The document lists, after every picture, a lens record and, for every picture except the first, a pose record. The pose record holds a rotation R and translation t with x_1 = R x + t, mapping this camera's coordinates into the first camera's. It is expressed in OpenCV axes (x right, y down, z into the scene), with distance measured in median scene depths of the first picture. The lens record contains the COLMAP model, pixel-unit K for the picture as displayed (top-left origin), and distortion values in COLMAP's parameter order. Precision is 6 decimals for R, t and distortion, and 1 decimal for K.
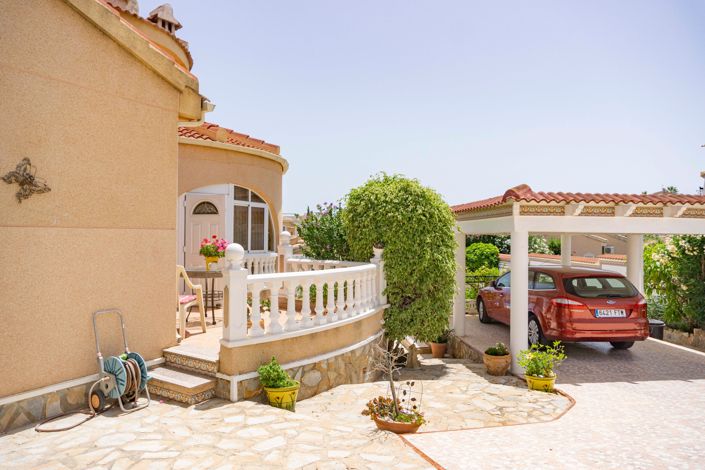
lens RADIAL K [[469.8, 0, 352.5], [0, 469.8, 235.0], [0, 0, 1]] dist [-0.008101, -0.005710]
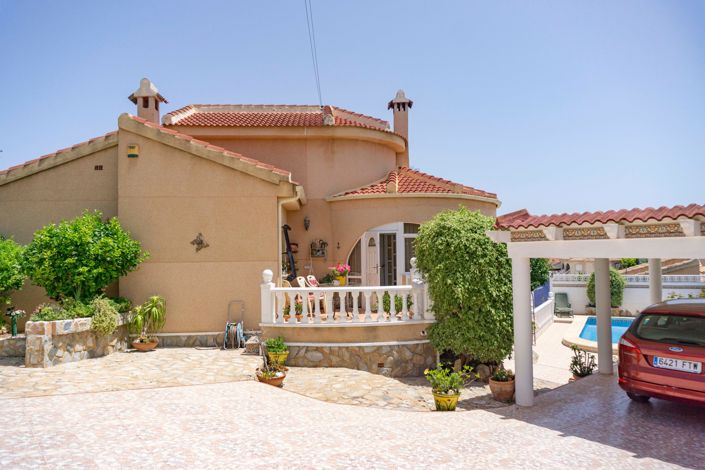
lens RADIAL K [[469.8, 0, 352.5], [0, 469.8, 235.0], [0, 0, 1]] dist [-0.008101, -0.005710]
pose [[0.570595, -0.046492, -0.819915, 1.173171], [0.020102, 0.998888, -0.042651, -0.026065], [0.820986, 0.007854, 0.570895, 0.186494]]
